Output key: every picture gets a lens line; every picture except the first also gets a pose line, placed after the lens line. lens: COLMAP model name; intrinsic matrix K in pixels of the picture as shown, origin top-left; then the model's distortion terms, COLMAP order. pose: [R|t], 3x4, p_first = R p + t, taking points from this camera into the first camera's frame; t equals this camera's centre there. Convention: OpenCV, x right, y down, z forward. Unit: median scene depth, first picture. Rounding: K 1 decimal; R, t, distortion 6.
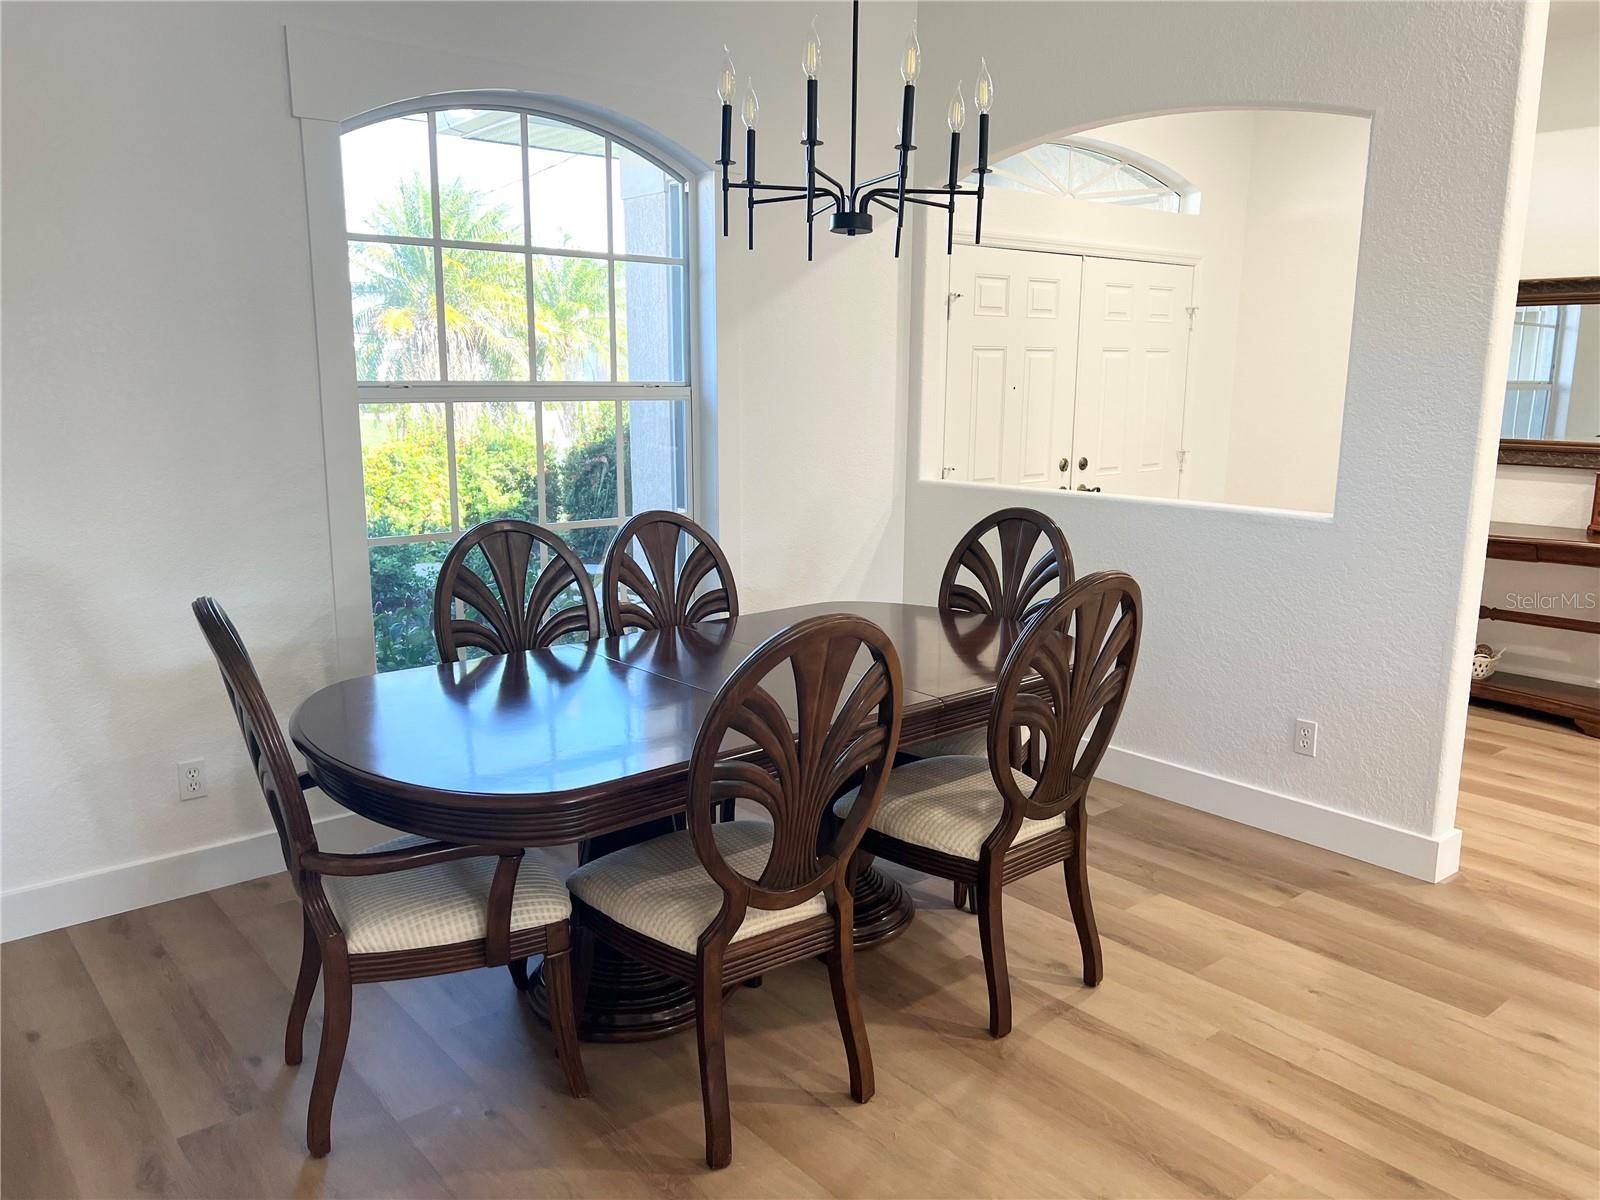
lens RADIAL K [[1217.7, 0, 796.6], [0, 1217.7, 628.0], [0, 0, 1]] dist [-0.002030, -0.000250]
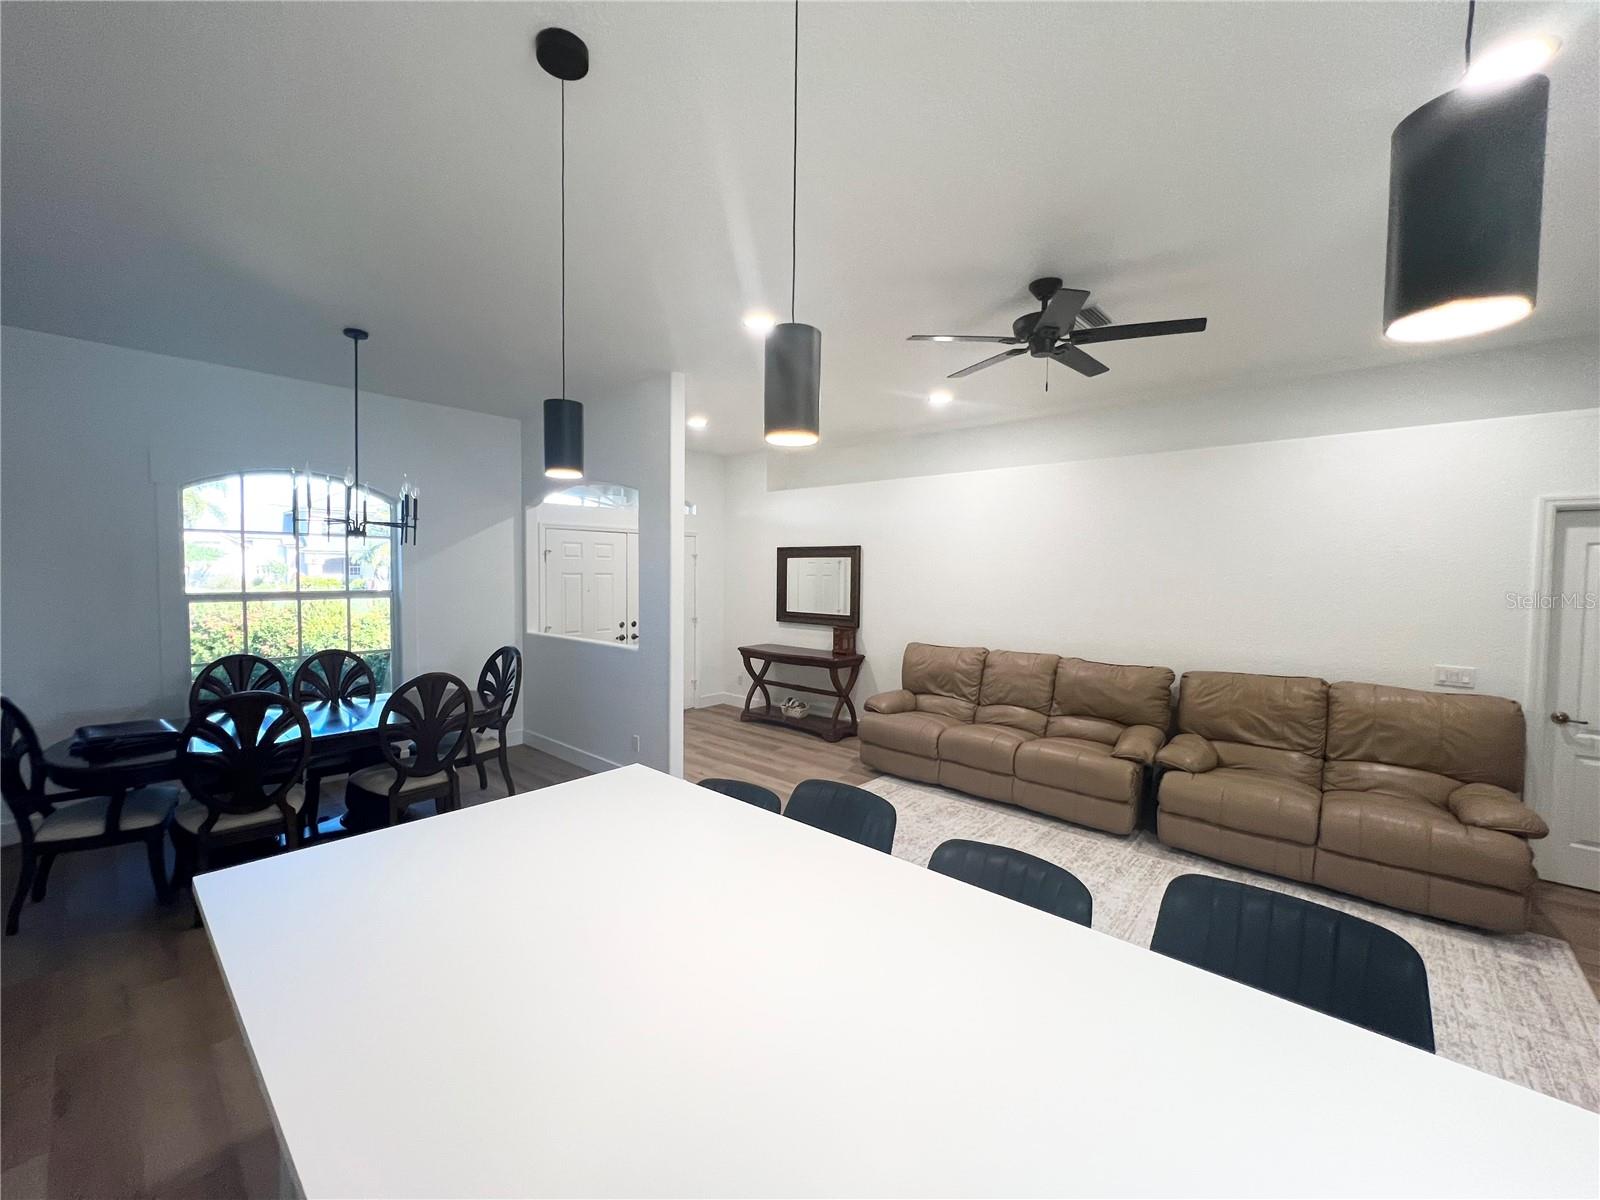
lens RADIAL K [[646.6, 0, 800.0], [0, 646.6, 600.0], [0, 0, 1]] dist [-0.011072, 0.004384]
pose [[0.986732, 0.005383, 0.162270, 0.572618], [0.019999, 0.987810, -0.154375, 0.015896], [-0.161123, 0.155572, 0.974596, -0.335825]]
